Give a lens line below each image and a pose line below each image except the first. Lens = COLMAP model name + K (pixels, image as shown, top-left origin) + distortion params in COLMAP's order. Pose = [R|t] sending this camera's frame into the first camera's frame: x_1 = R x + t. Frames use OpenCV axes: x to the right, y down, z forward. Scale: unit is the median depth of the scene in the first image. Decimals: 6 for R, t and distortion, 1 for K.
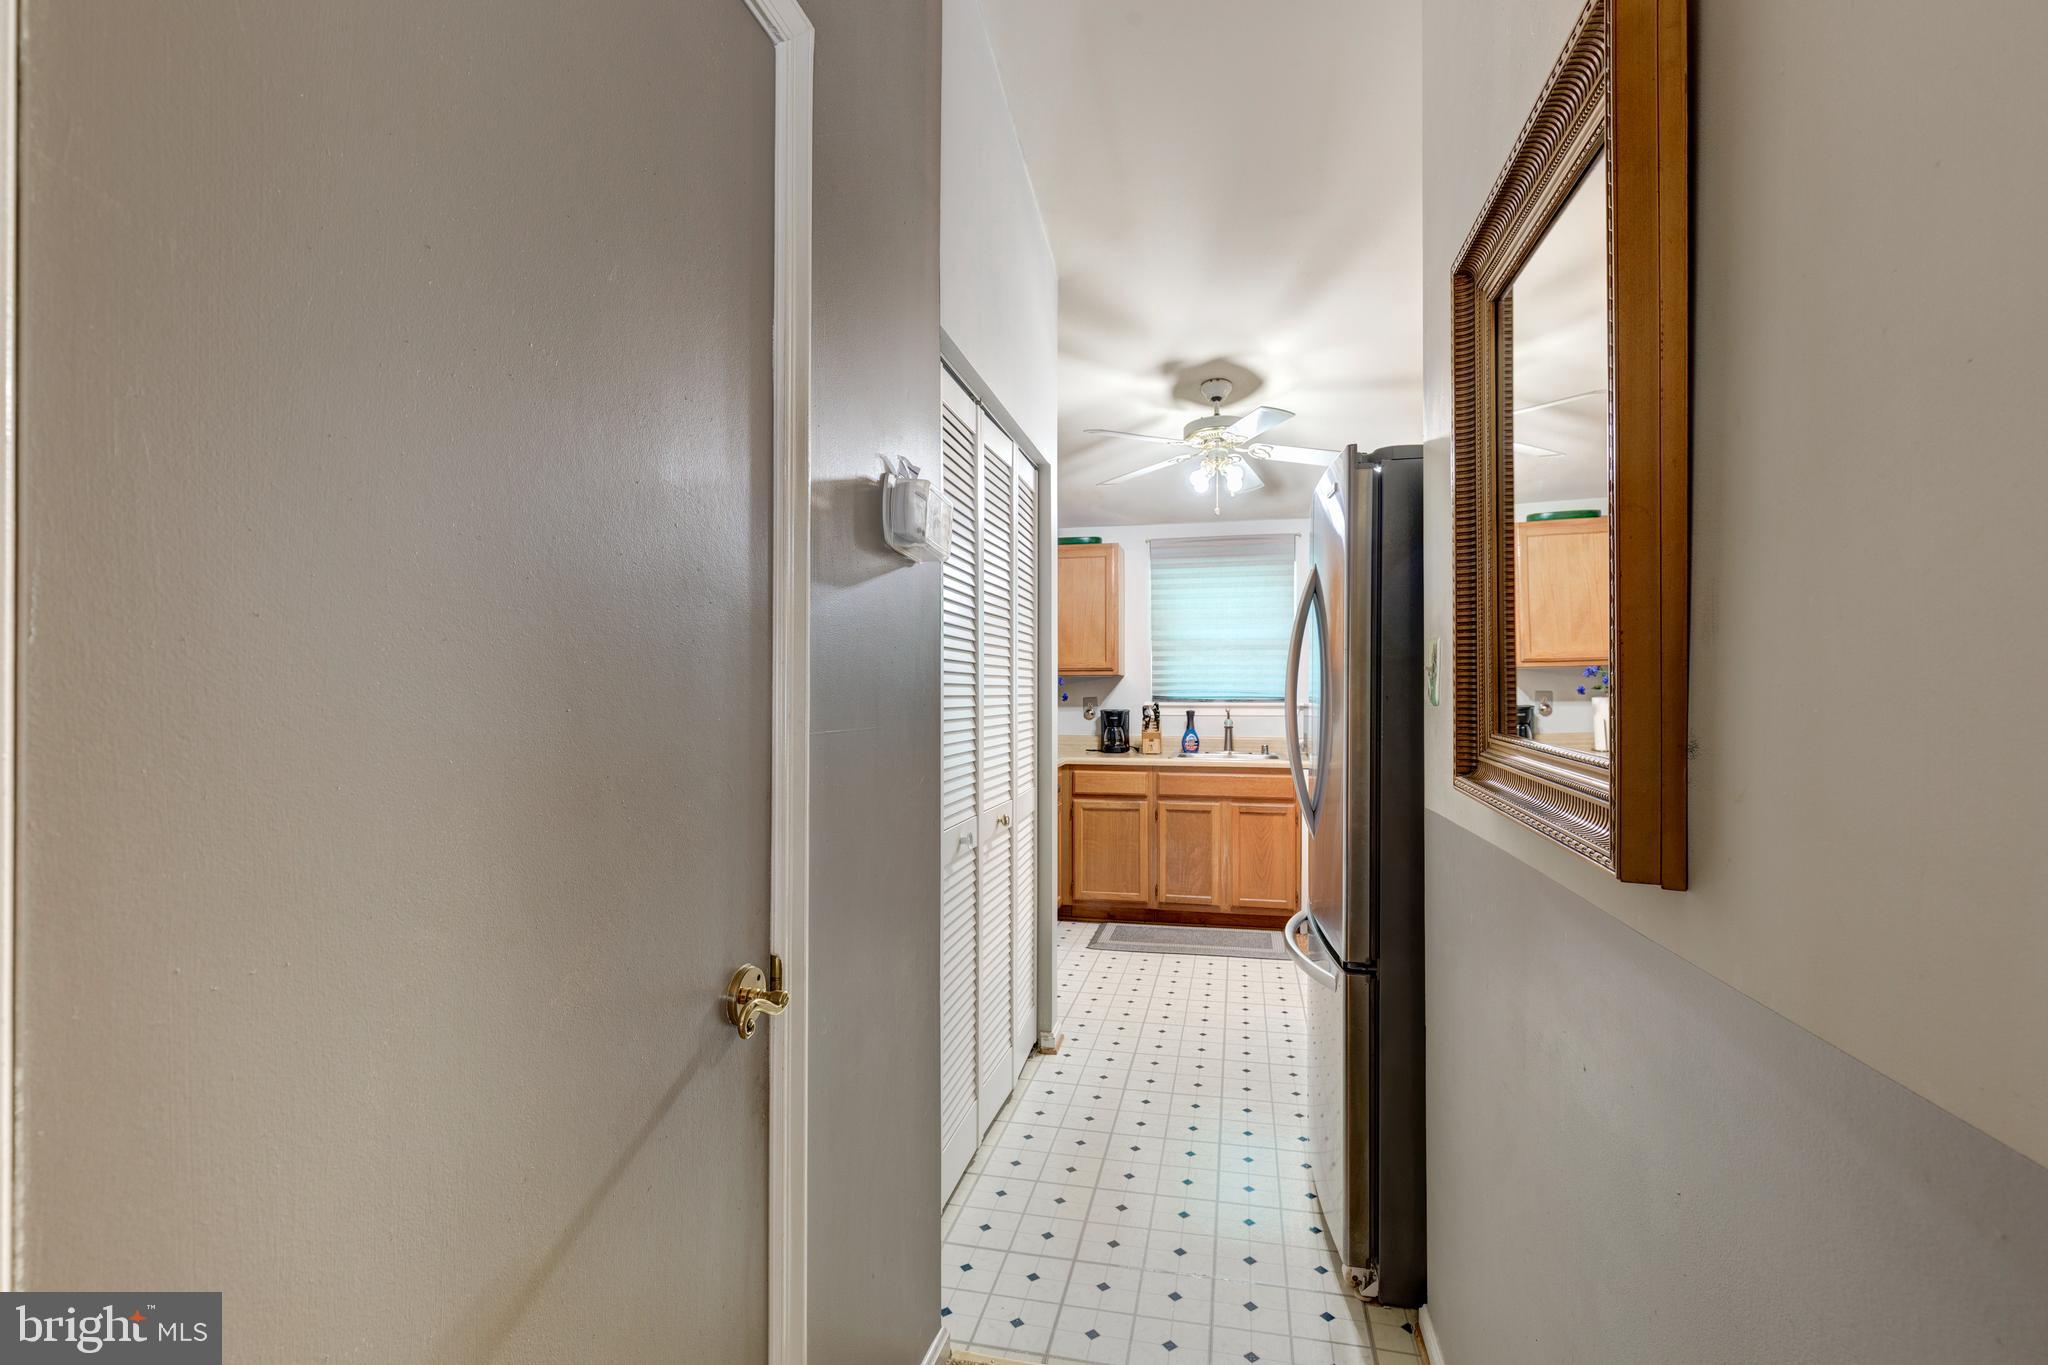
lens RADIAL K [[942.2, 0, 1012.7], [0, 942.2, 681.4], [0, 0, 1]] dist [0.000660, 0.000009]
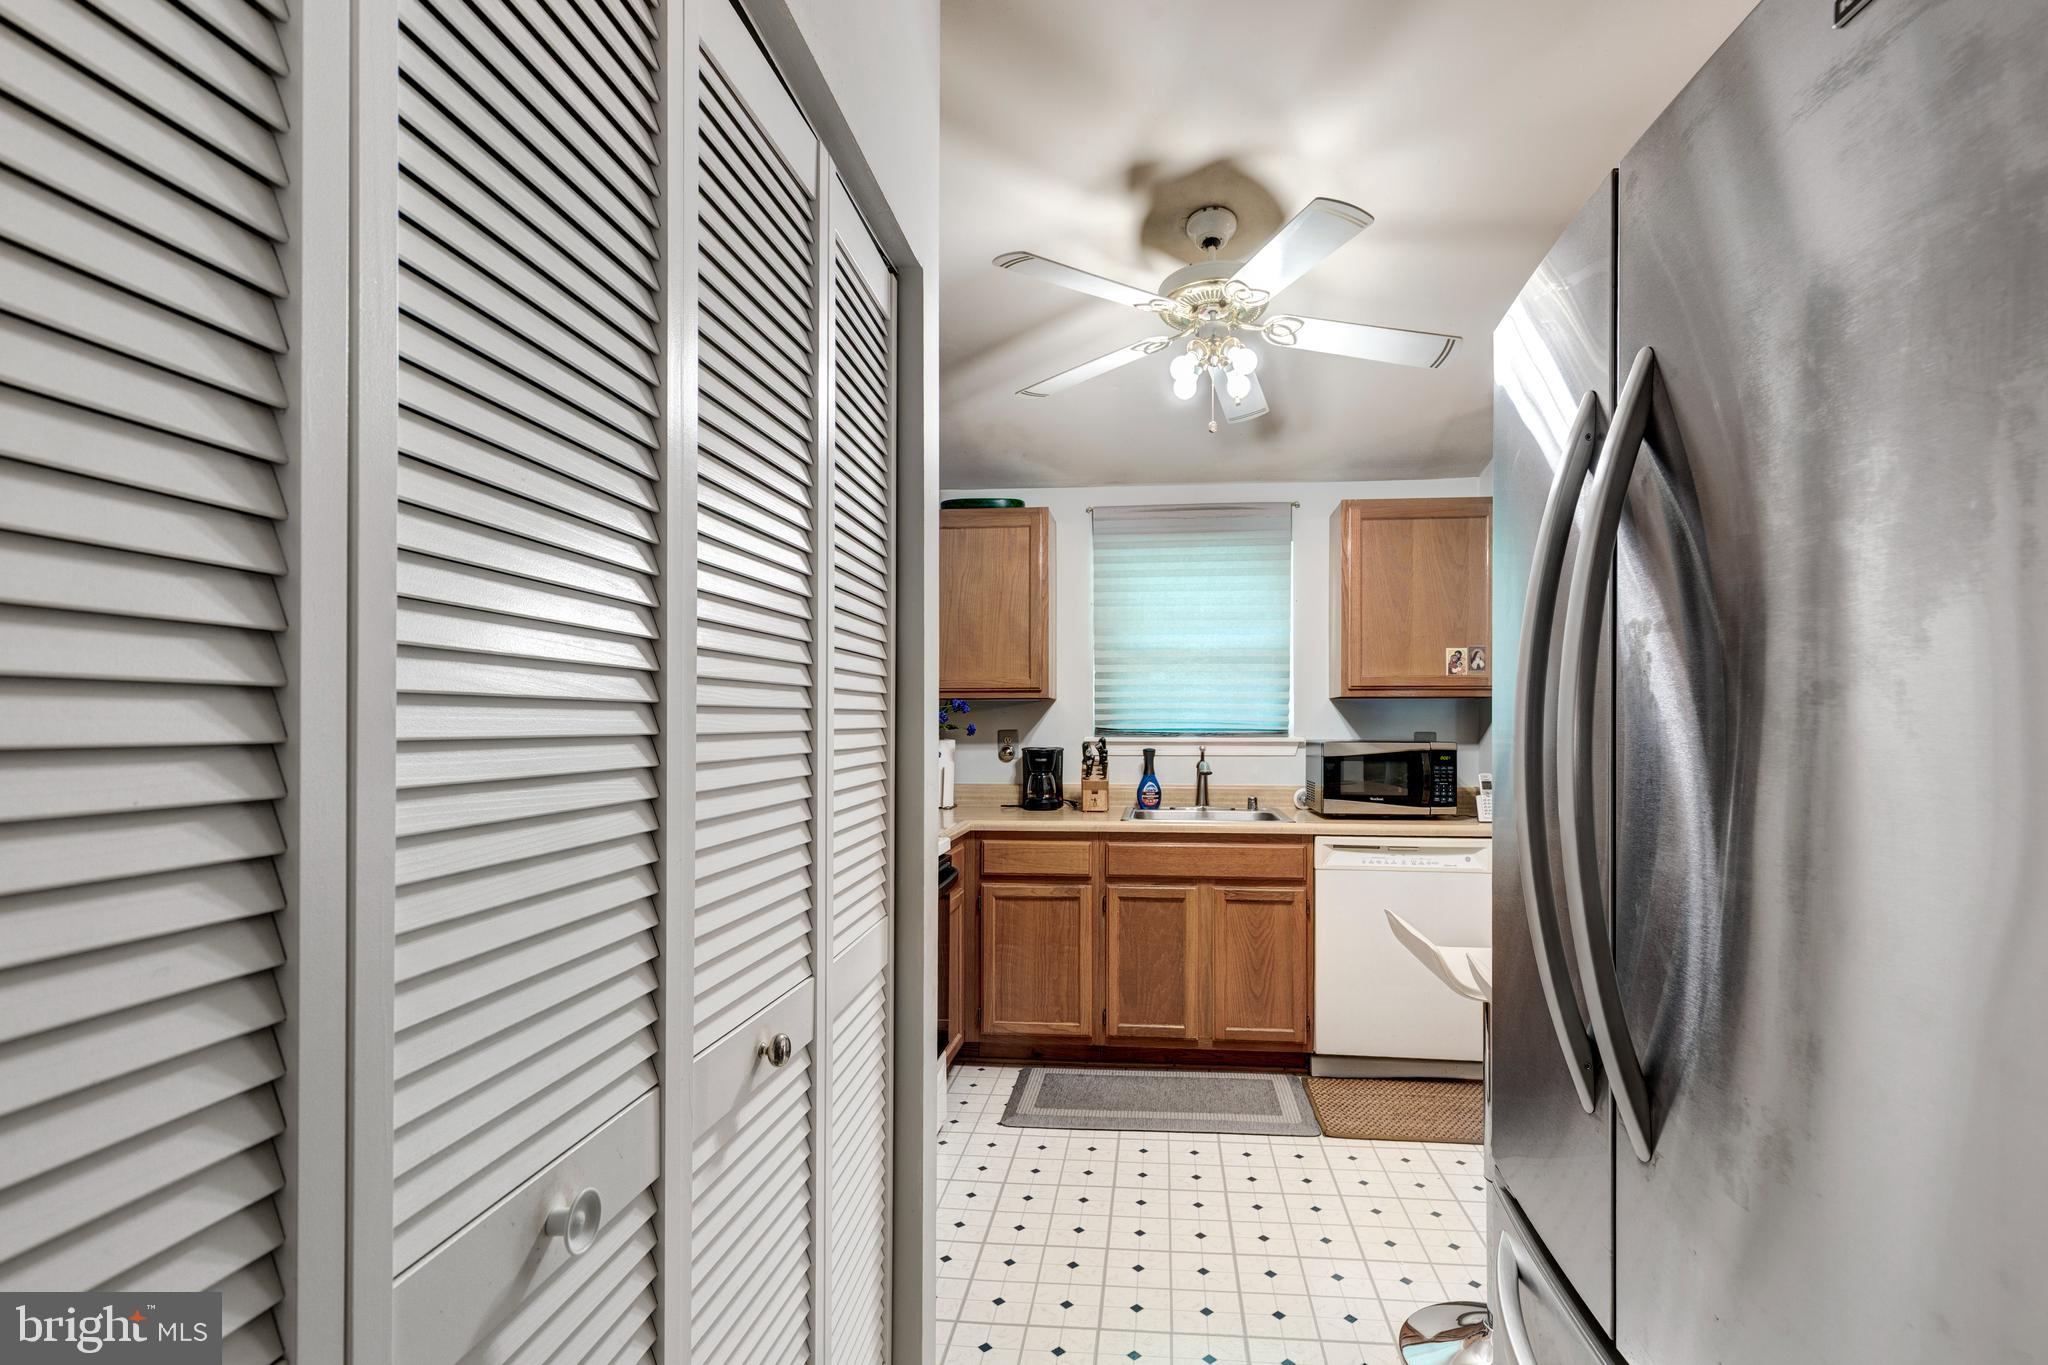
lens RADIAL K [[942.2, 0, 1028.5], [0, 942.2, 696.2], [0, 0, 1]] dist [0.000660, 0.000009]
pose [[0.995129, 0.003082, 0.098536, 0.031412], [-0.001507, 0.999870, -0.016058, 0.003196], [-0.098573, 0.015831, 0.995004, 0.329597]]
